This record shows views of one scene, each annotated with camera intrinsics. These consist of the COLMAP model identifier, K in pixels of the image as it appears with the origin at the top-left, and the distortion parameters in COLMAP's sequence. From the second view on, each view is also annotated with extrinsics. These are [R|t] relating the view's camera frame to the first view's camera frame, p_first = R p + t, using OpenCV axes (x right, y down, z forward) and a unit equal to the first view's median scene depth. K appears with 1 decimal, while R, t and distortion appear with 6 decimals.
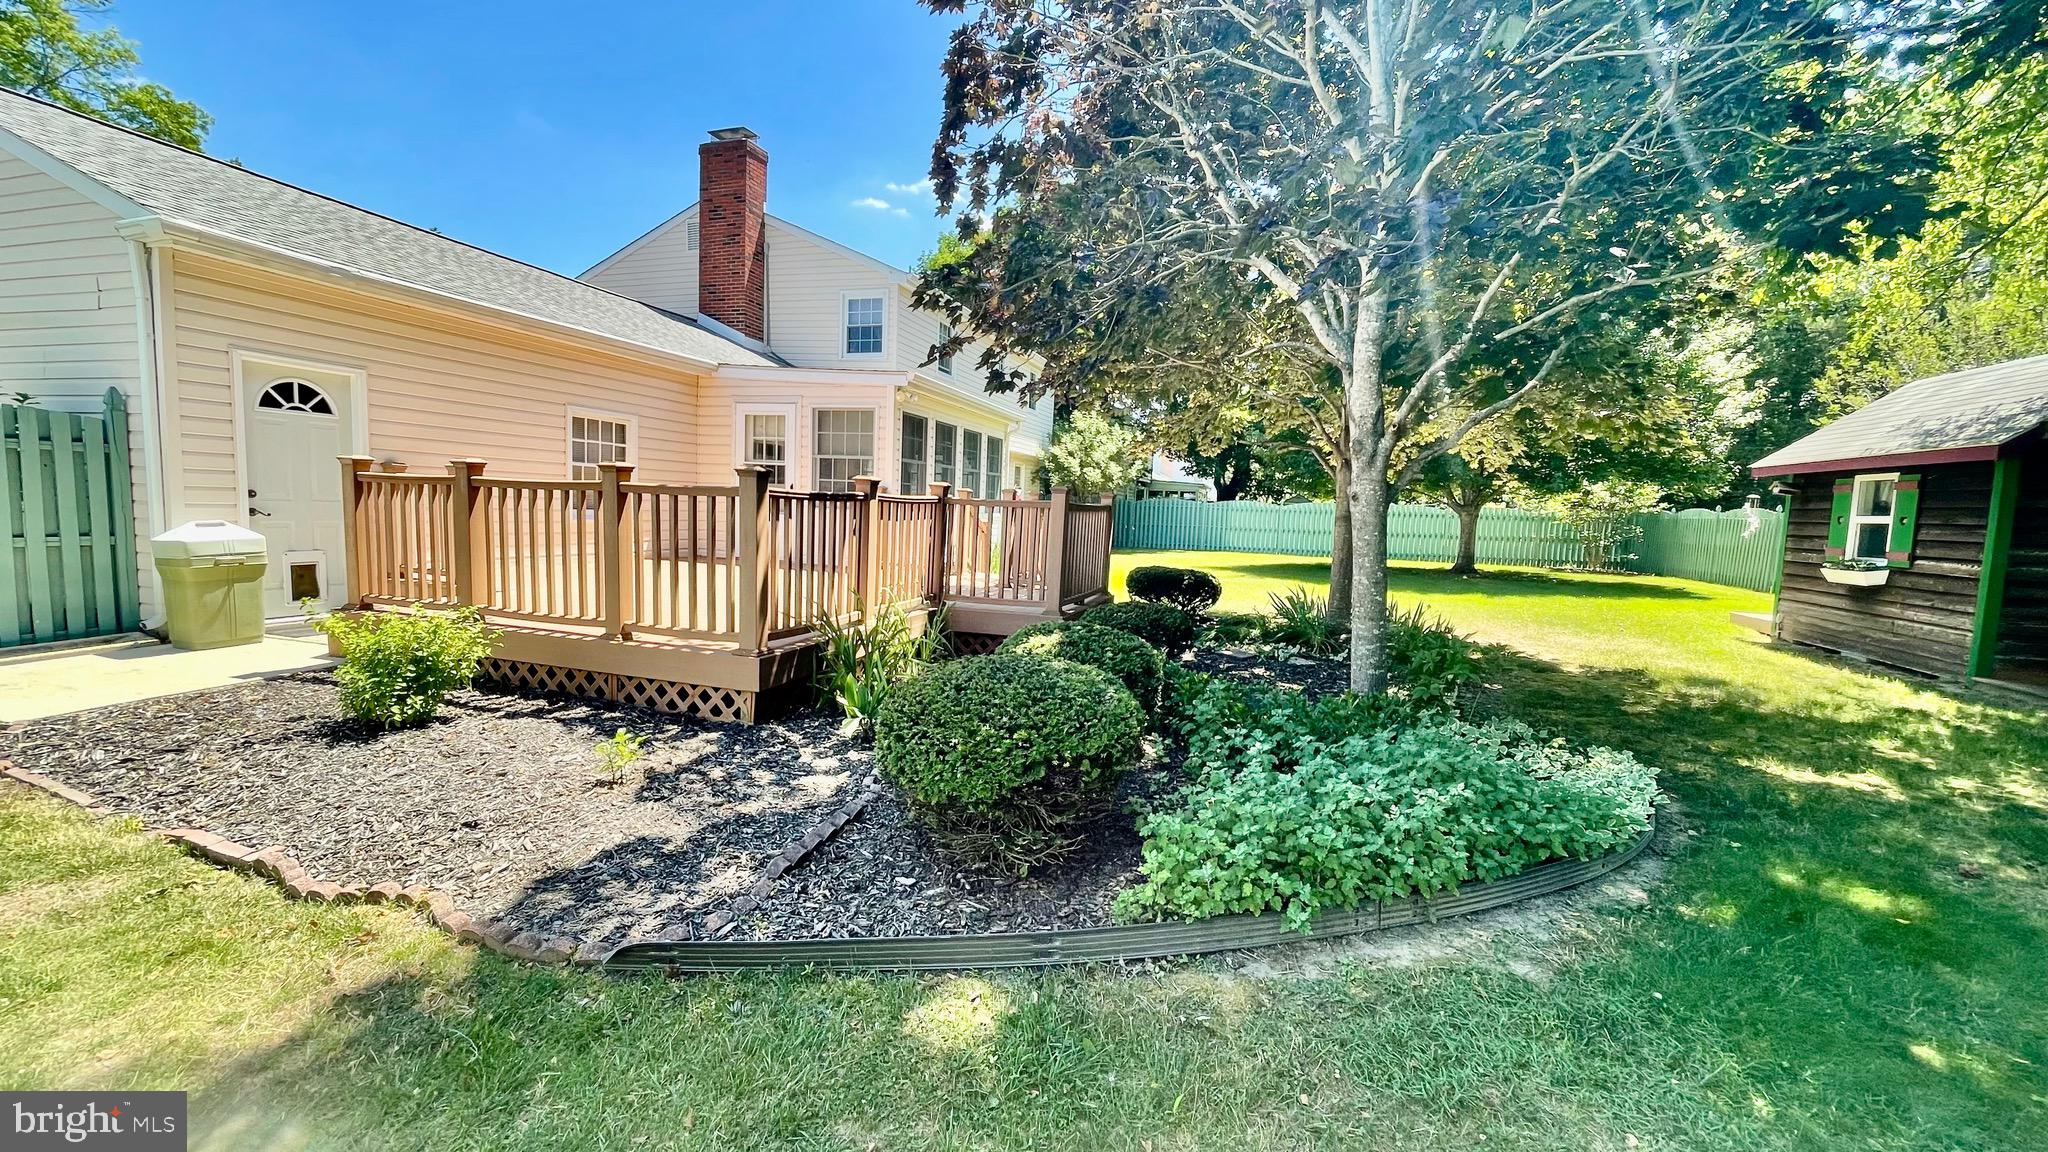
lens RADIAL K [[812.3, 0, 1024.0], [0, 812.3, 576.0], [0, 0, 1]] dist [-0.013419, 0.005527]
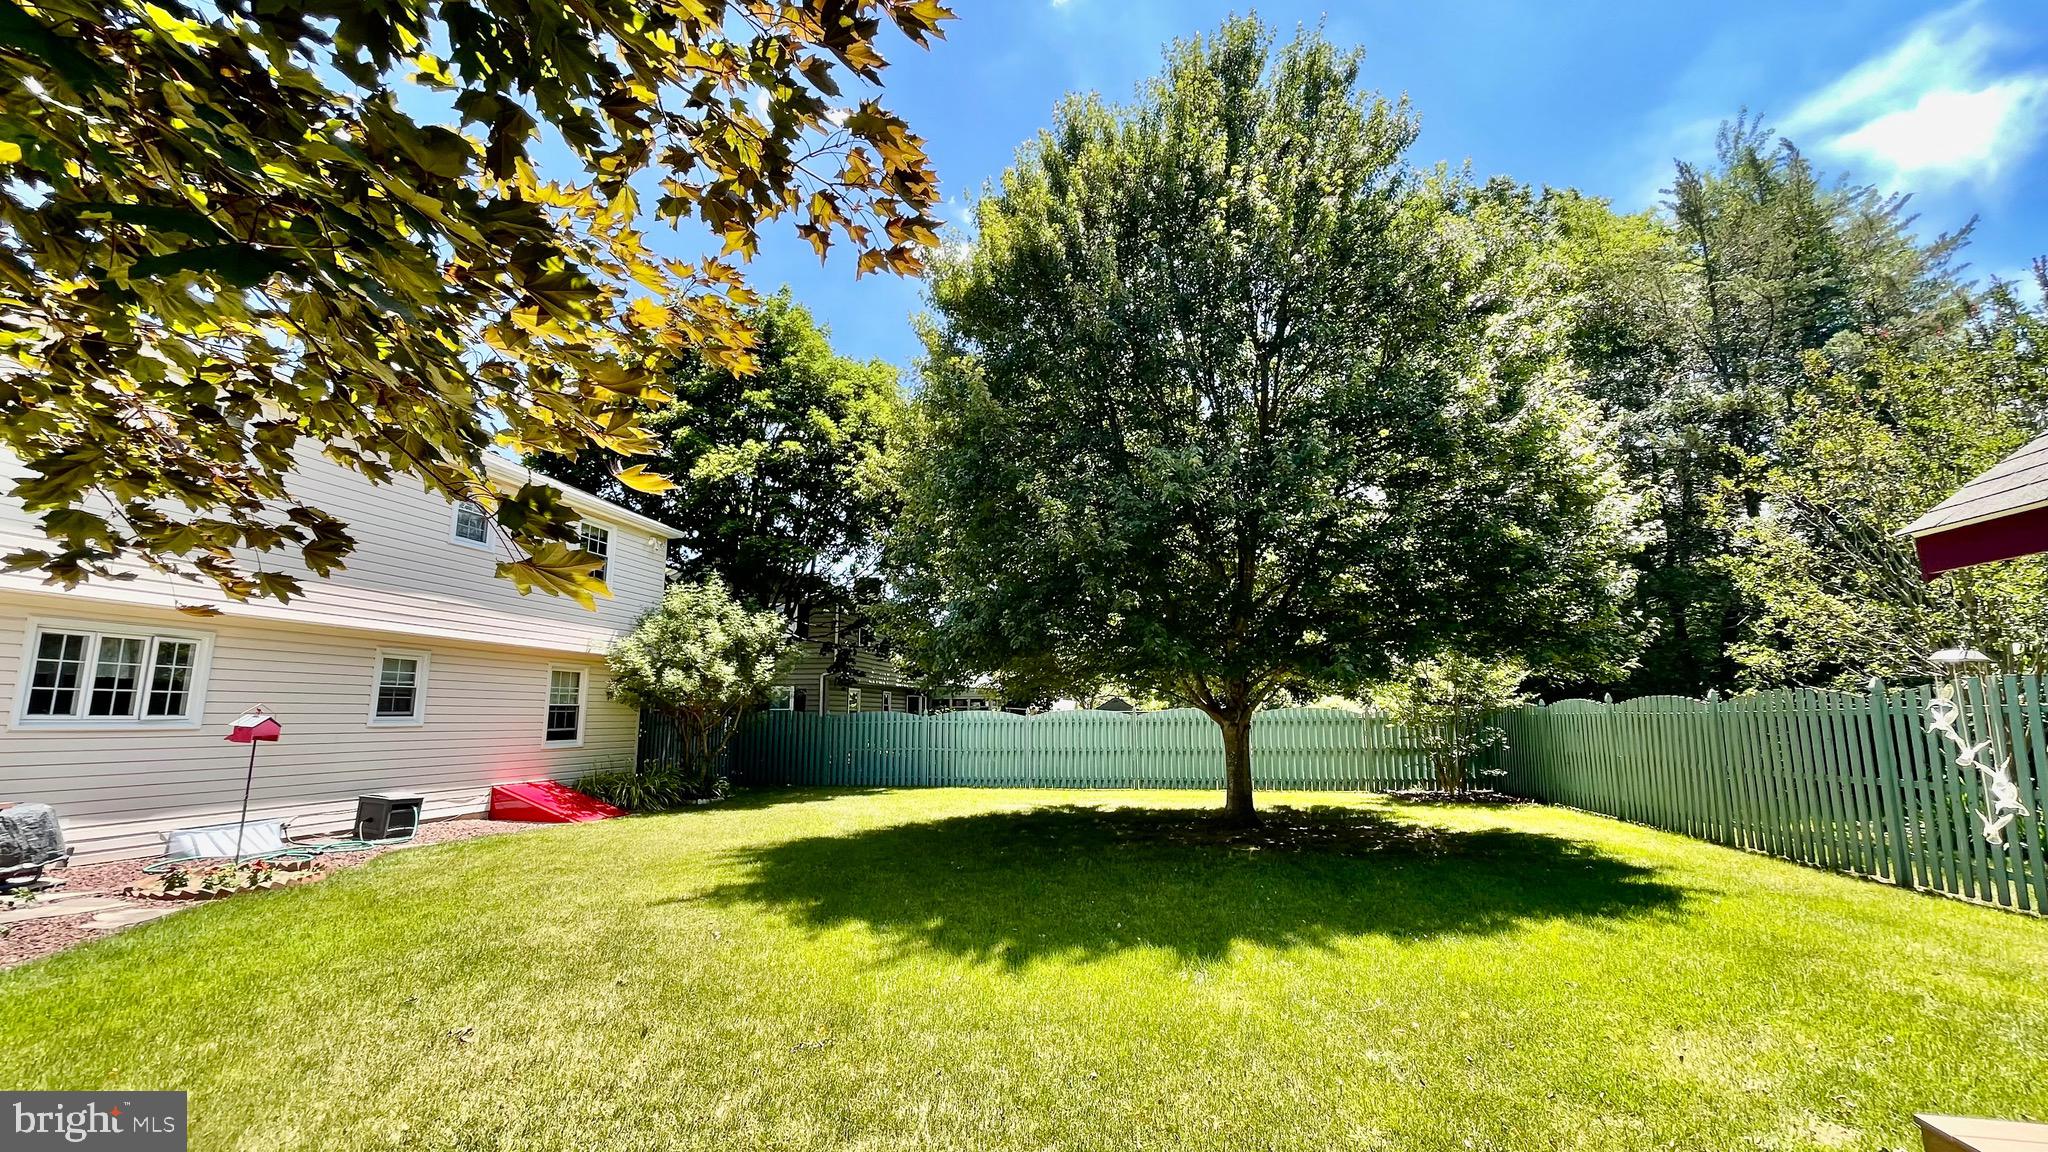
lens RADIAL K [[804.8, 0, 1024.0], [0, 804.8, 576.0], [0, 0, 1]] dist [-0.012548, 0.002261]
pose [[0.990672, -0.018954, 0.134945, 0.599602], [0.052785, 0.966345, -0.251775, -0.077464], [-0.125631, 0.256550, 0.958331, 0.802560]]
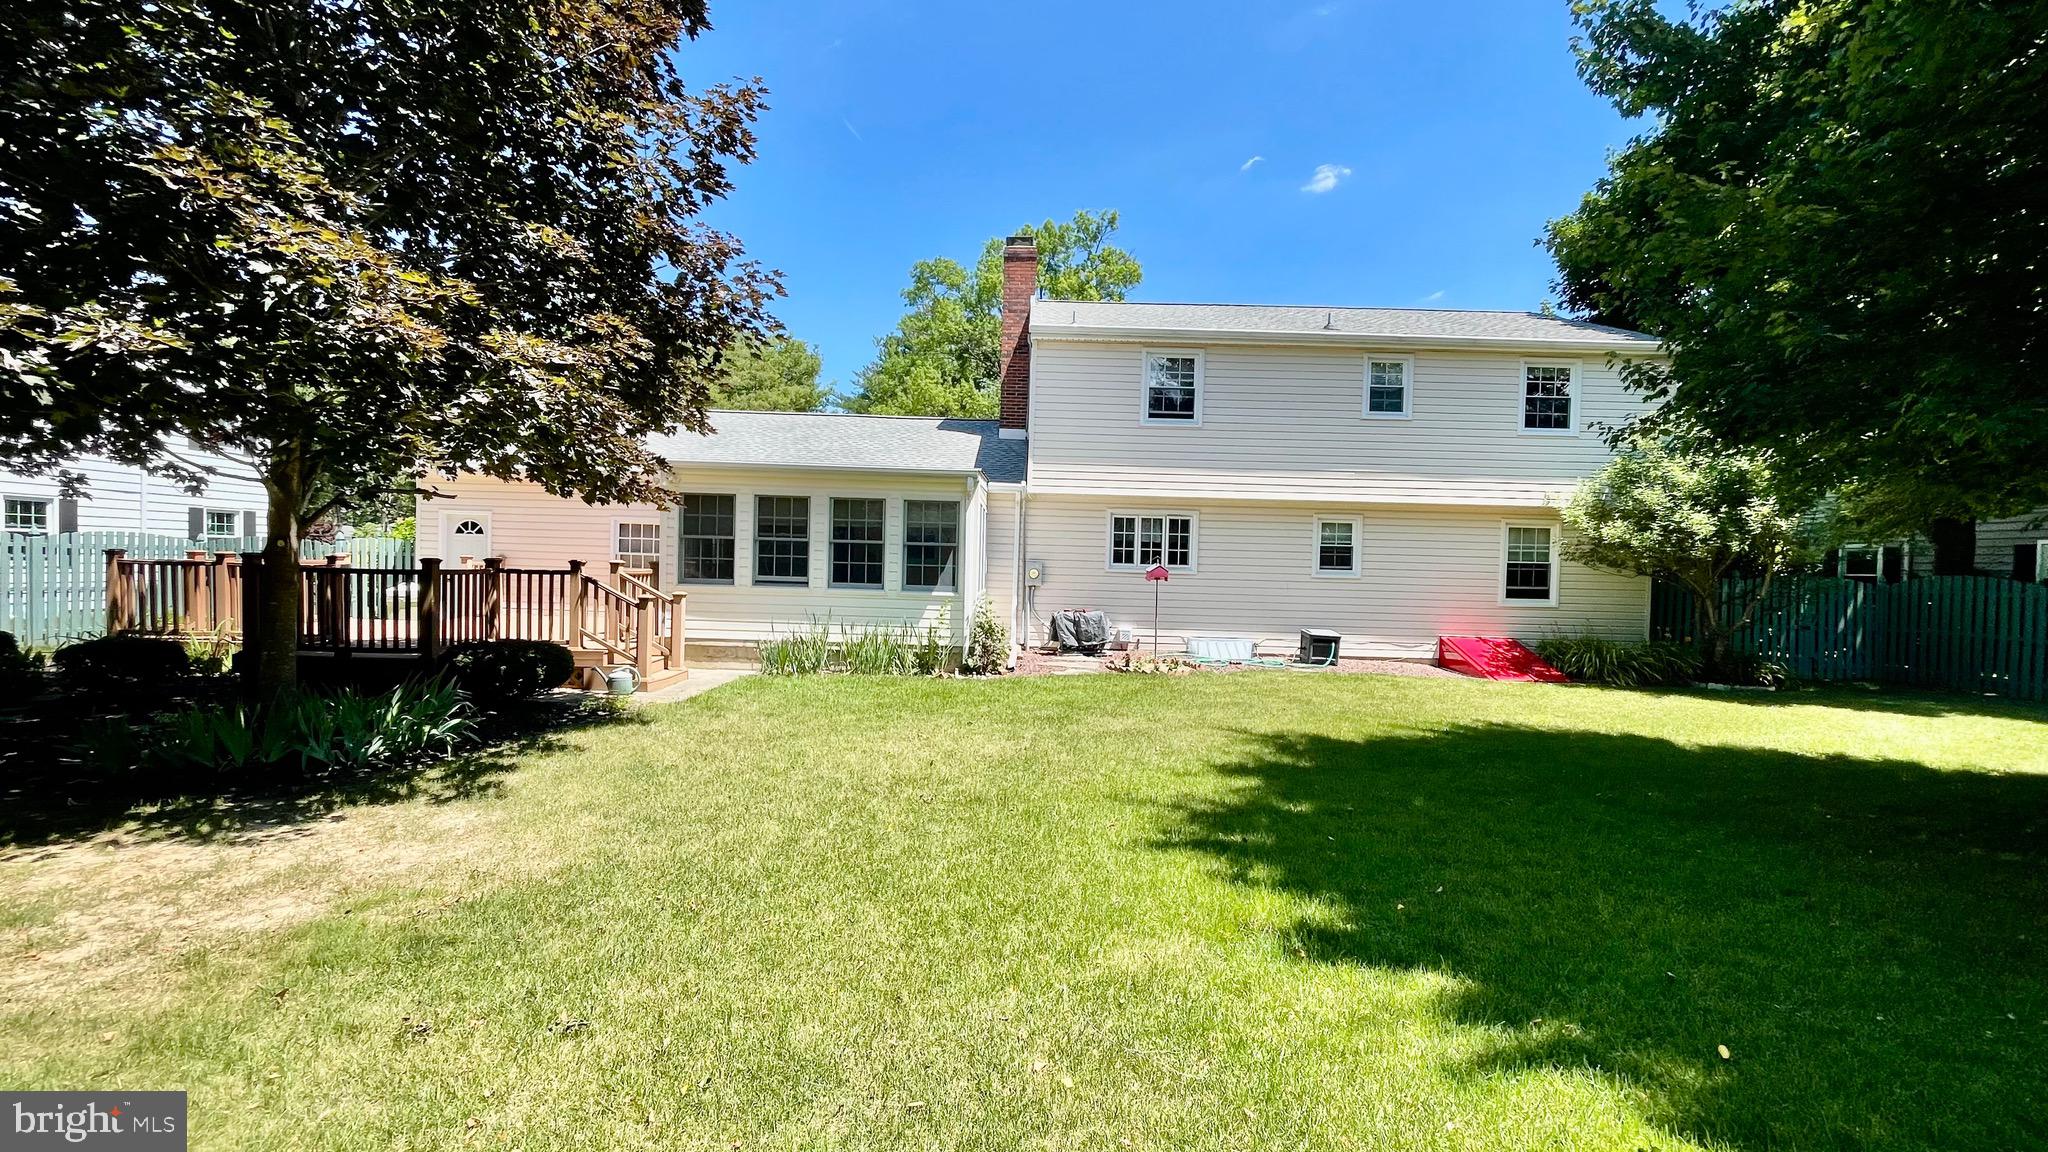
lens RADIAL K [[804.8, 0, 1024.0], [0, 804.8, 576.0], [0, 0, 1]] dist [-0.012548, 0.002261]
pose [[0.324152, -0.020733, -0.945778, 1.038088], [-0.096674, 0.993800, -0.054920, -0.078638], [0.941053, 0.109235, 0.320137, 1.127756]]
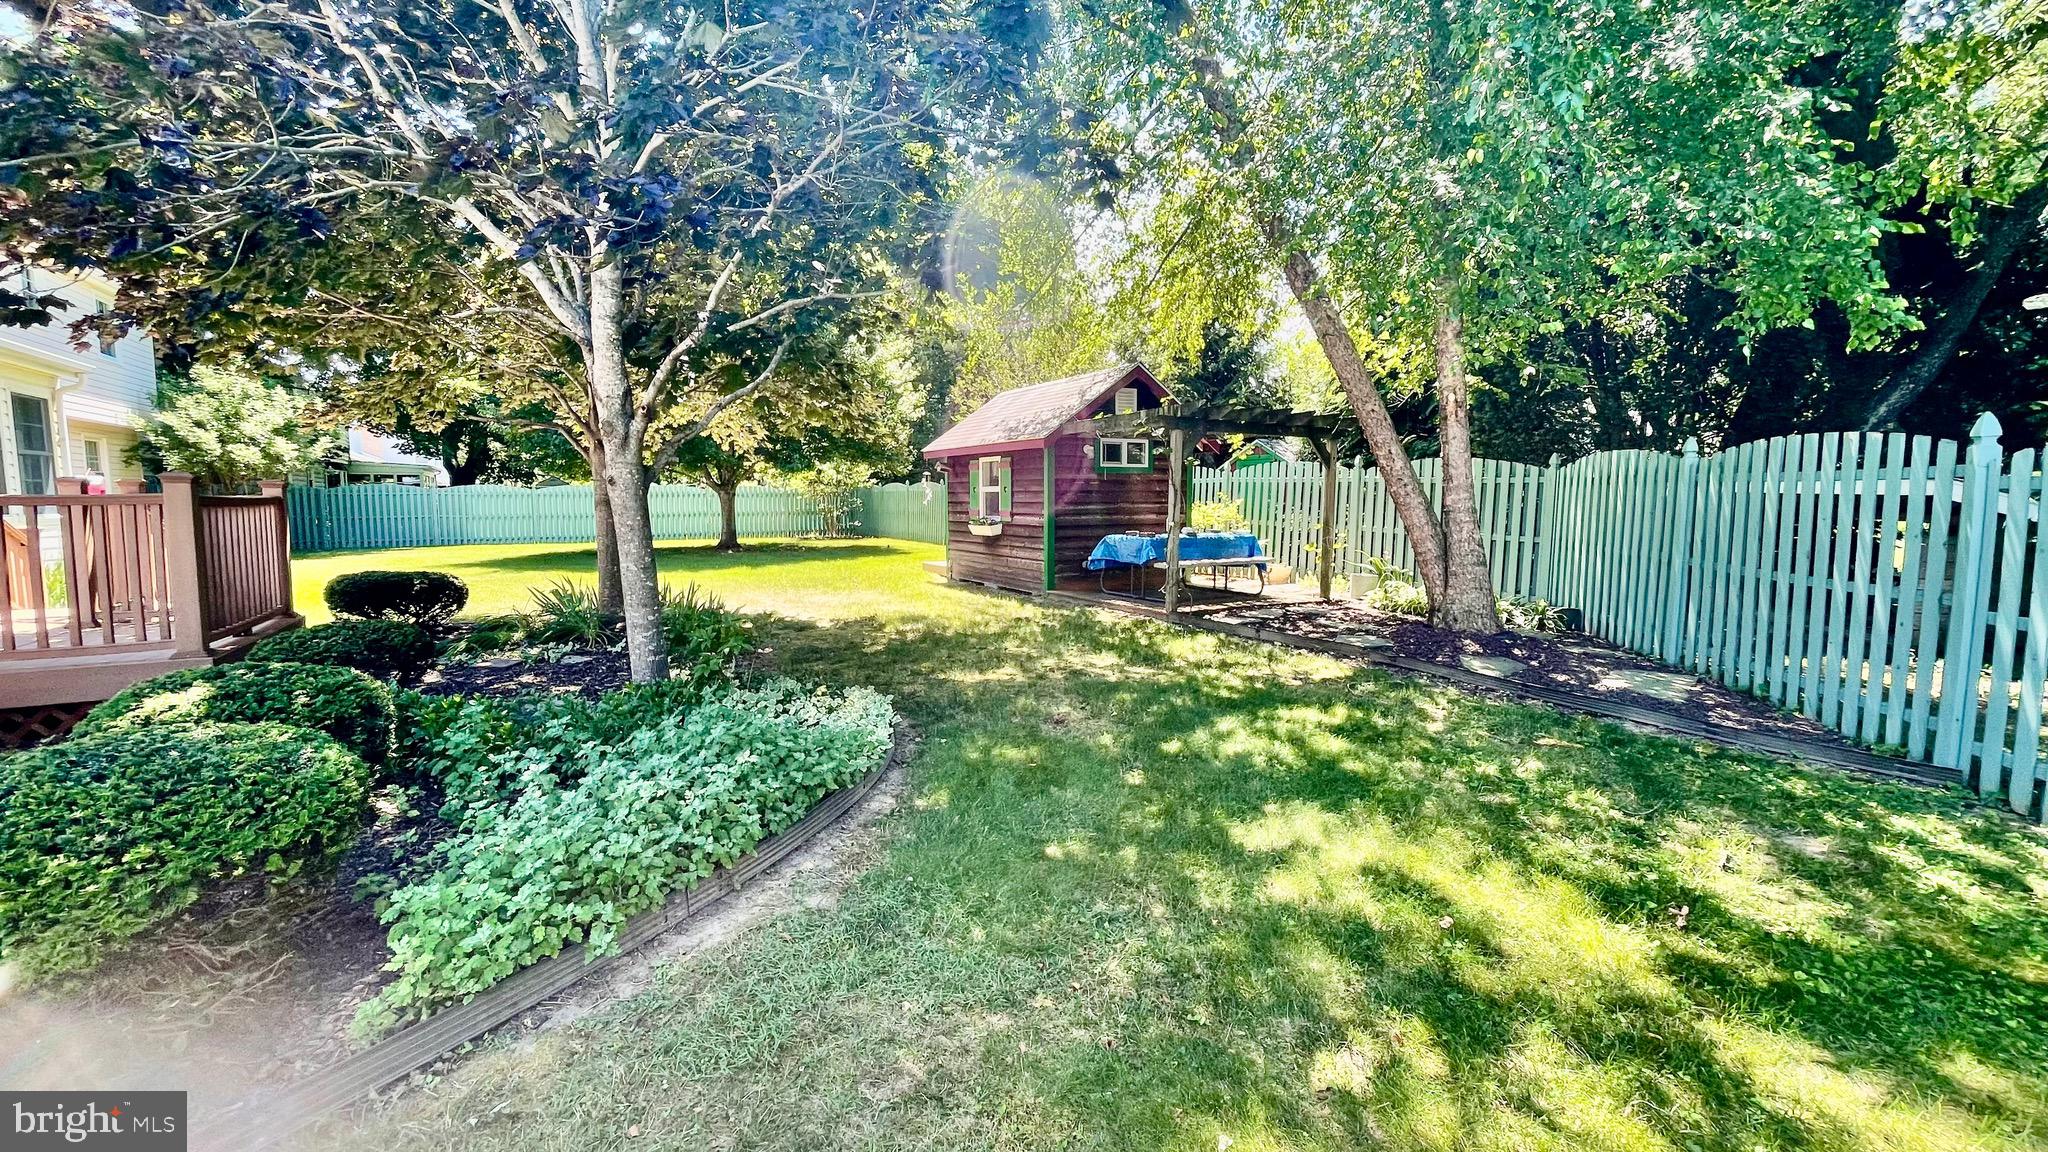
lens RADIAL K [[804.8, 0, 1024.0], [0, 804.8, 576.0], [0, 0, 1]] dist [-0.012548, 0.002261]
pose [[0.658339, -0.113704, 0.744084, 0.015035], [0.093436, 0.993224, 0.069106, -0.007932], [-0.746900, 0.024029, 0.664503, 0.014743]]
